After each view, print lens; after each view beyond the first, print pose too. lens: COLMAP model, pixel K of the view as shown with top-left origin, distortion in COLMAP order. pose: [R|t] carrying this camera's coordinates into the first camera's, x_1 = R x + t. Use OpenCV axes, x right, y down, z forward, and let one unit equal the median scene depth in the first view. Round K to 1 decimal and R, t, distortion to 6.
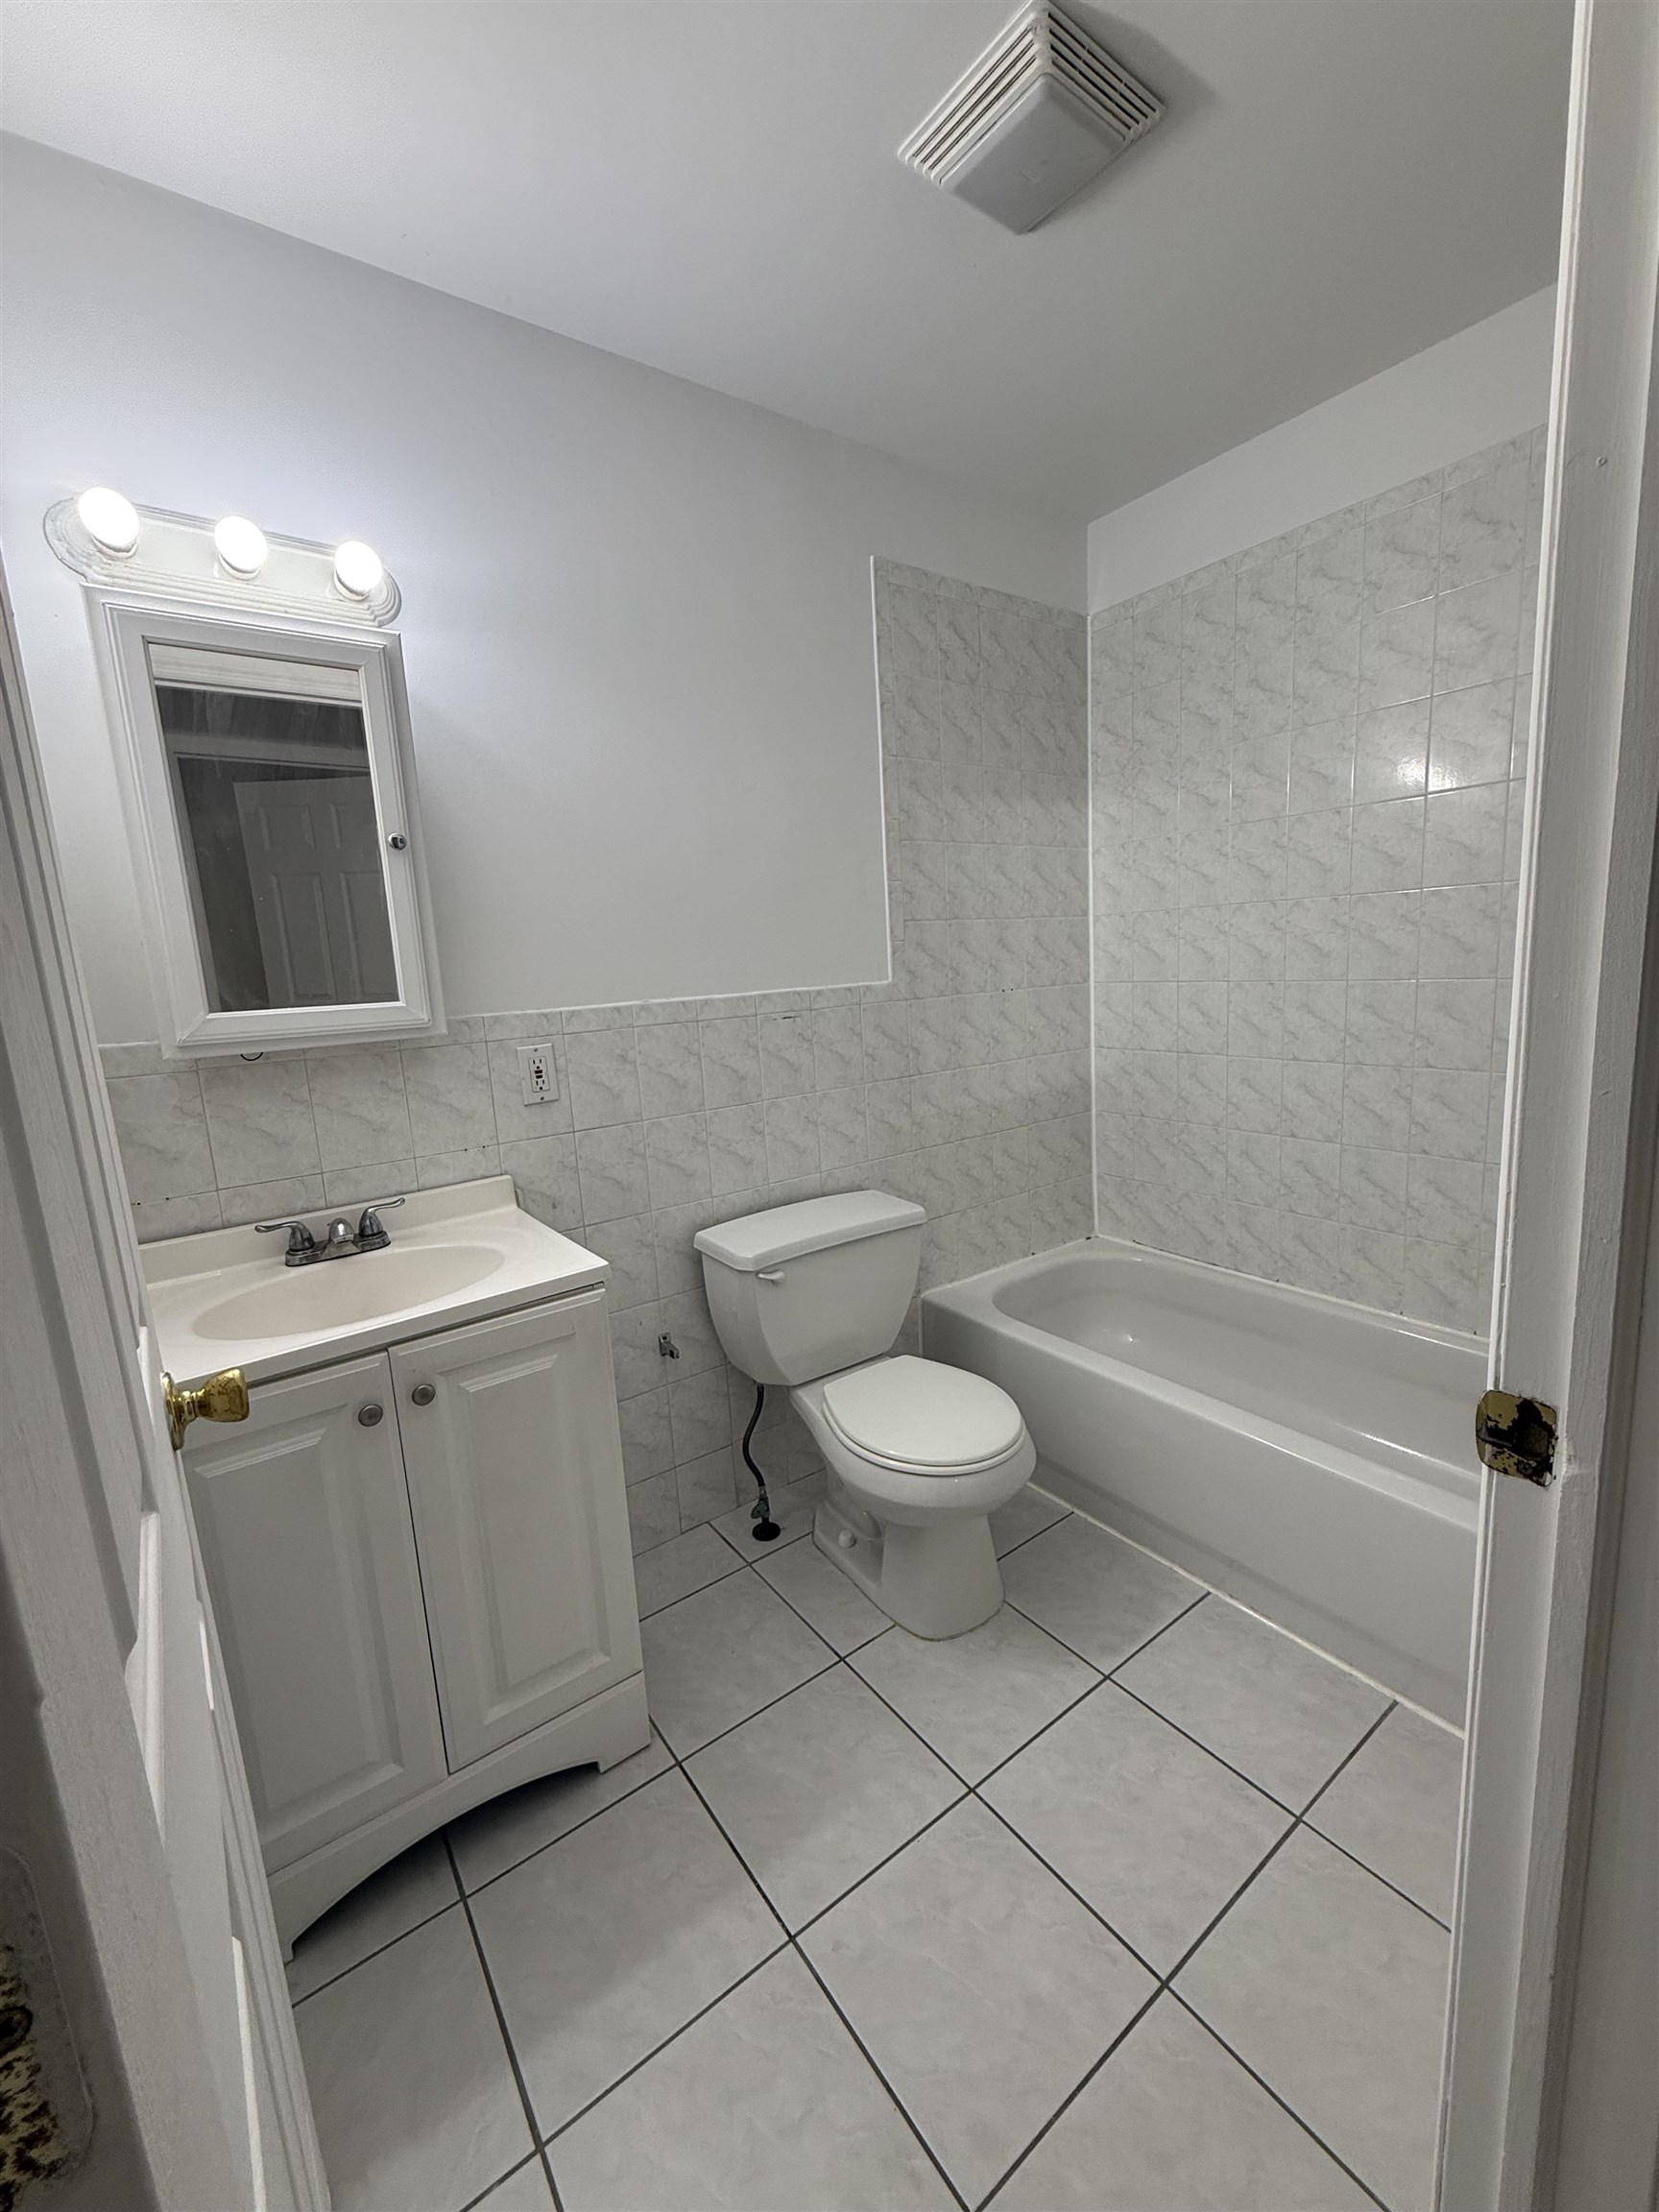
lens RADIAL K [[878.2, 0, 839.0], [0, 878.2, 1103.7], [0, 0, 1]] dist [-0.001325, -0.000281]
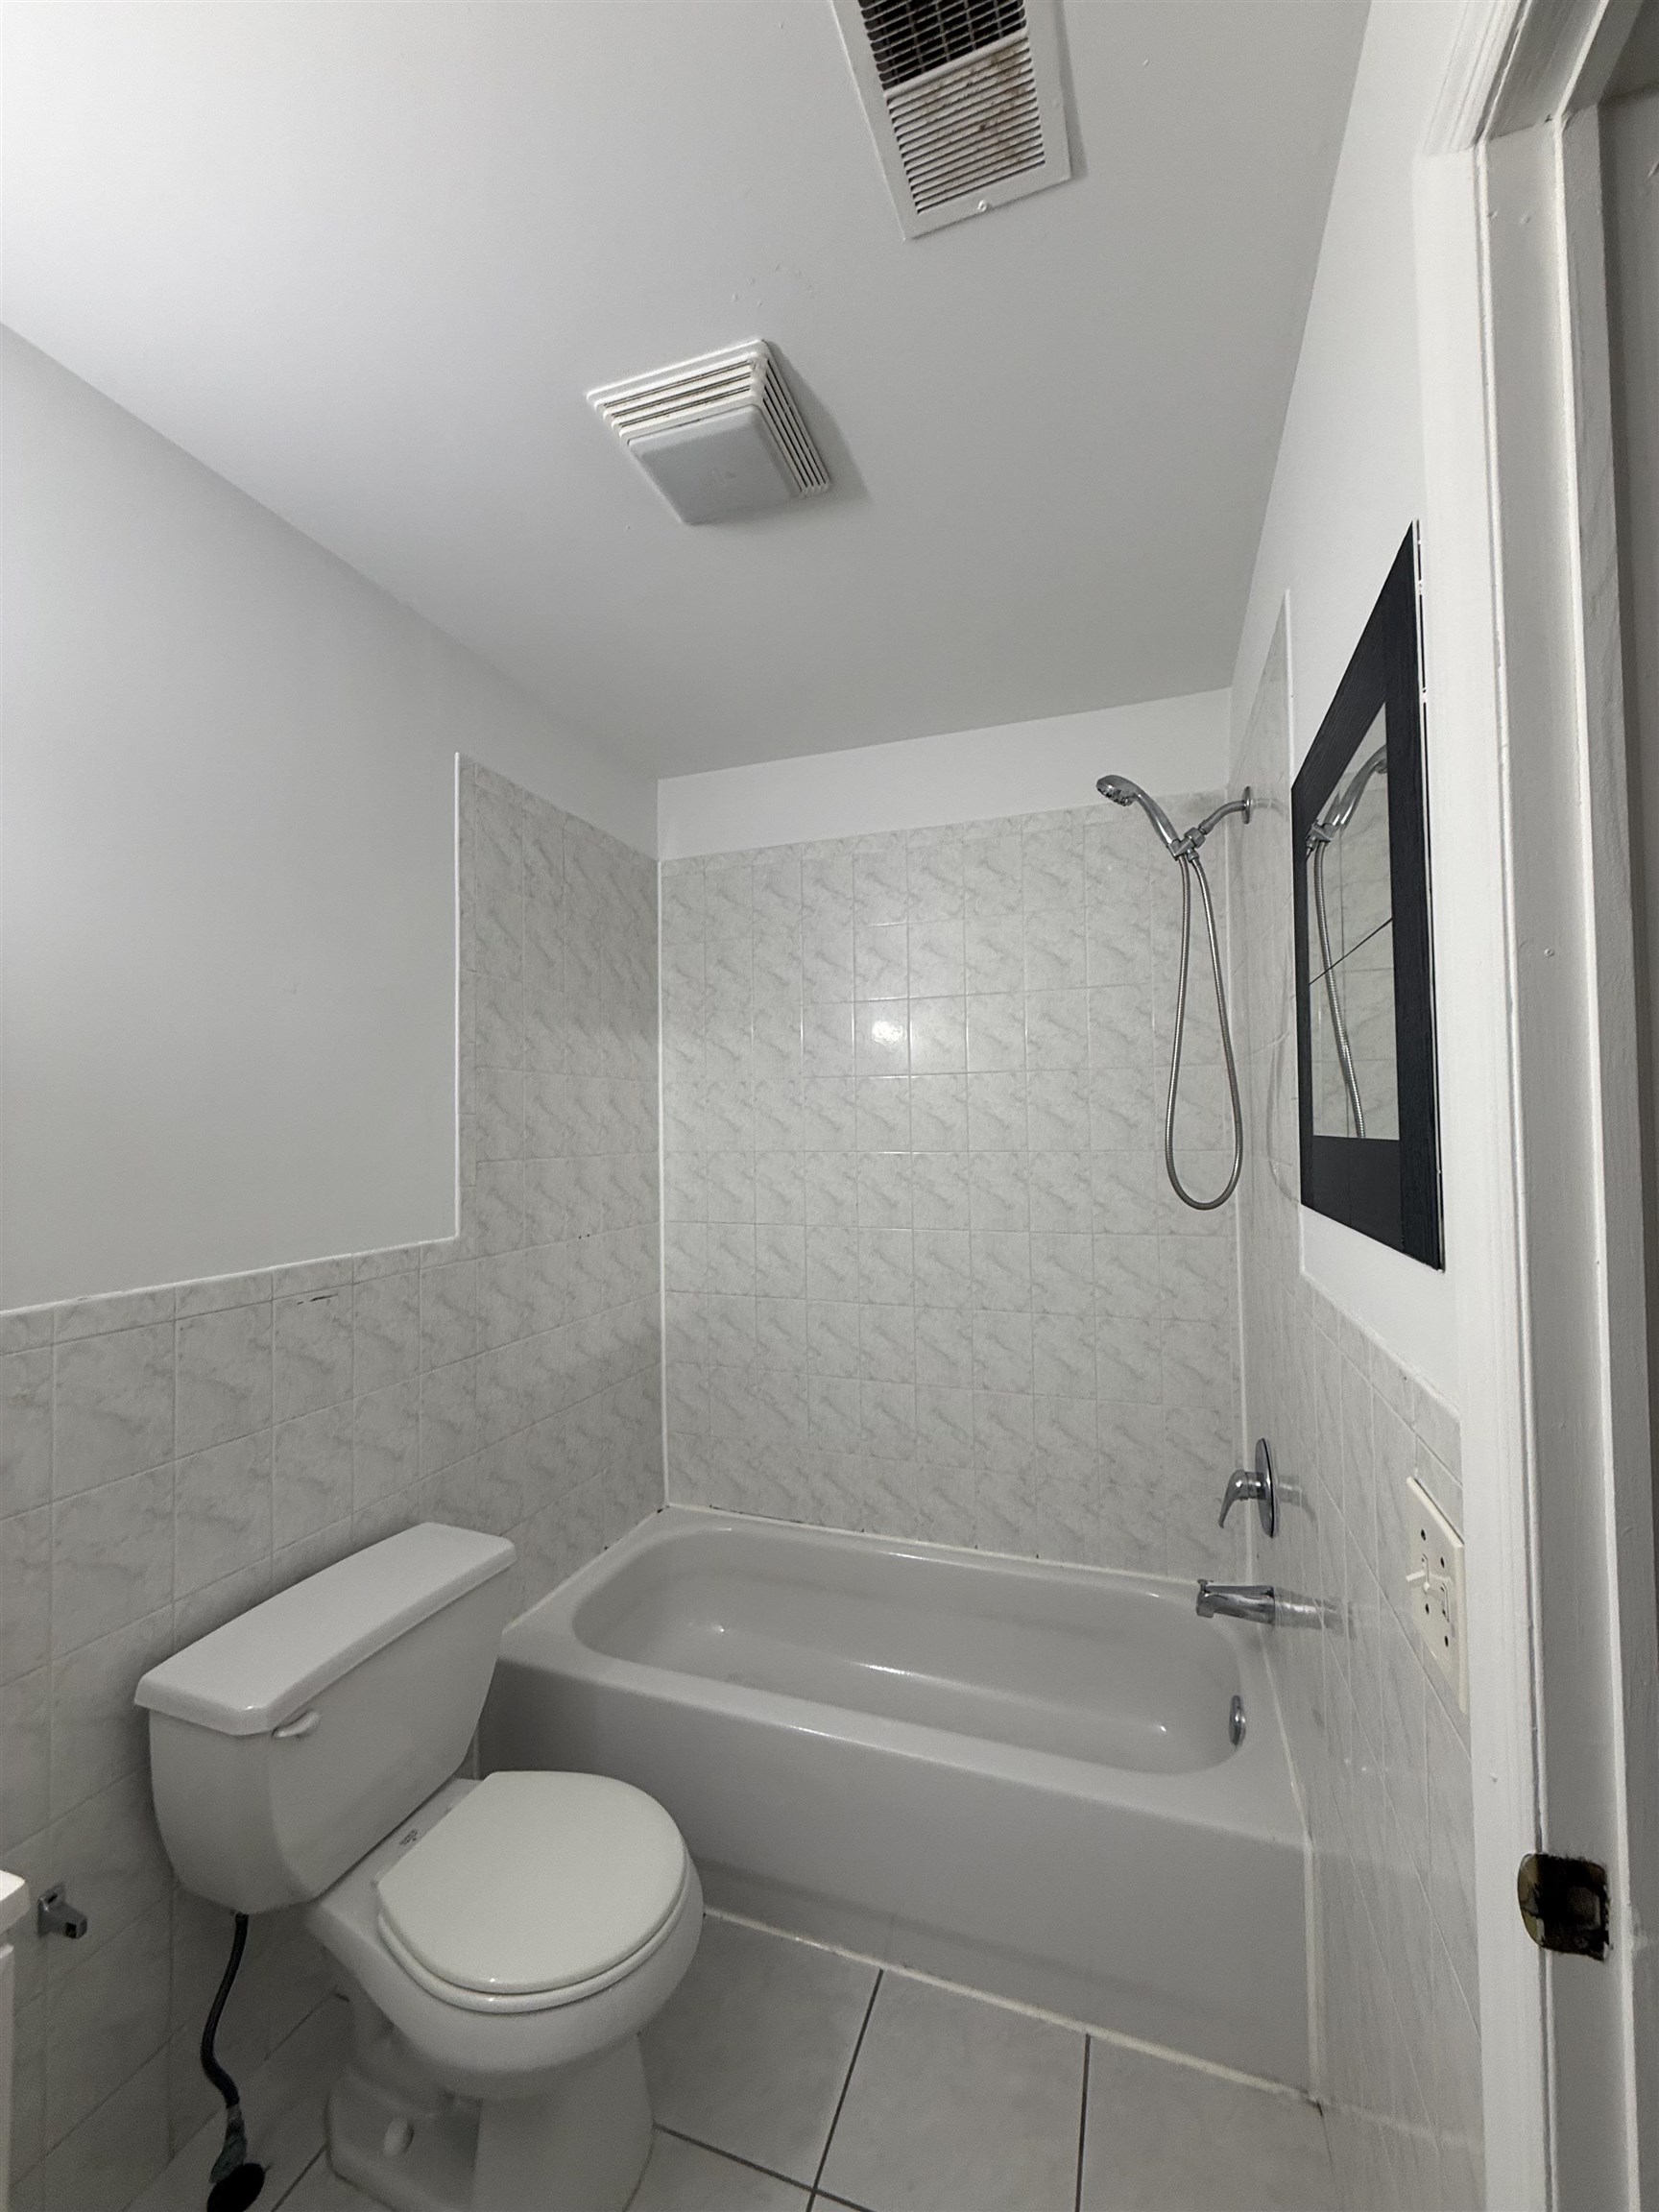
lens RADIAL K [[878.2, 0, 839.0], [0, 878.2, 1103.7], [0, 0, 1]] dist [-0.001325, -0.000281]
pose [[0.824358, 0.061582, 0.562709, -0.109961], [0.059809, 0.979025, -0.194762, -0.080037], [-0.562901, 0.194209, 0.803384, 0.136791]]
